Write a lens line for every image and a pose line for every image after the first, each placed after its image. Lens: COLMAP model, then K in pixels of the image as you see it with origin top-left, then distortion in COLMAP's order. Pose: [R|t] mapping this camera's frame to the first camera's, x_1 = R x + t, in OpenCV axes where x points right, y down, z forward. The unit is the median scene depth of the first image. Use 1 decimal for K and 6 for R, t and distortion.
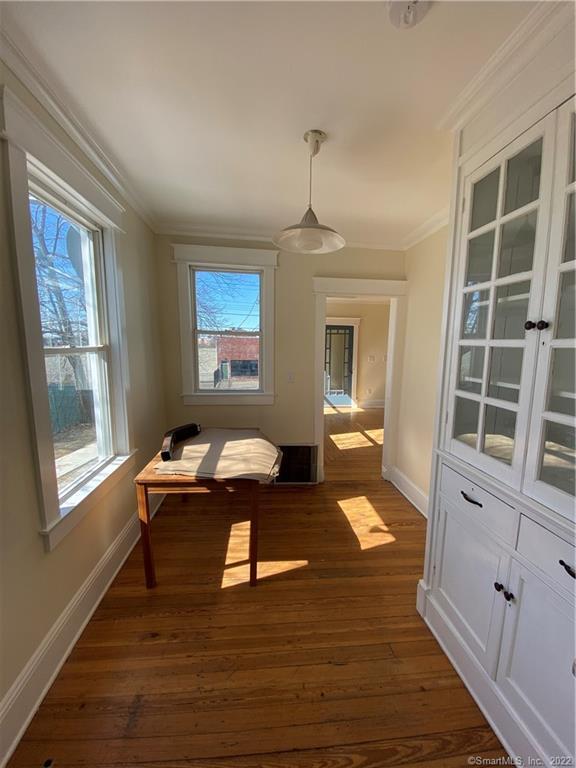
lens RADIAL K [[308.9, 0, 287.7], [0, 308.9, 385.5], [0, 0, 1]] dist [0.025691, -0.022630]
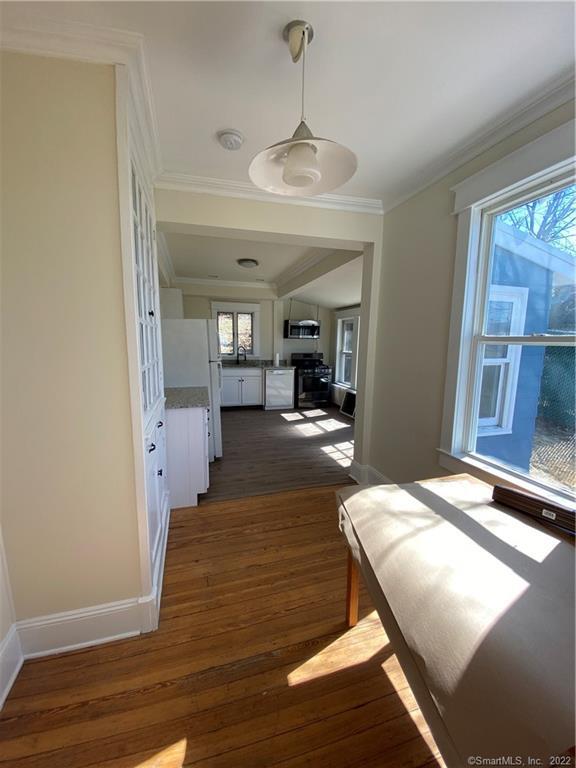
lens RADIAL K [[308.9, 0, 287.7], [0, 308.9, 385.5], [0, 0, 1]] dist [0.025691, -0.022630]
pose [[-0.981741, 0.001799, -0.190216, 0.188488], [-0.050131, 0.962159, 0.267836, -0.155850], [0.183500, 0.272481, -0.944501, 1.446987]]
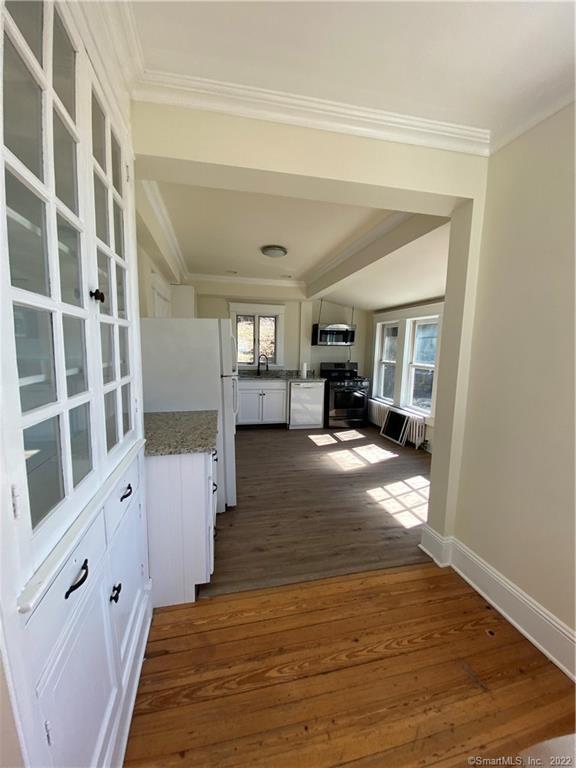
lens RADIAL K [[308.9, 0, 287.7], [0, 308.9, 385.5], [0, 0, 1]] dist [0.025691, -0.022630]
pose [[-0.991471, -0.016421, -0.129292, 0.183196], [-0.048558, 0.967150, 0.249526, -0.097189], [0.120947, 0.253676, -0.959698, 0.993119]]
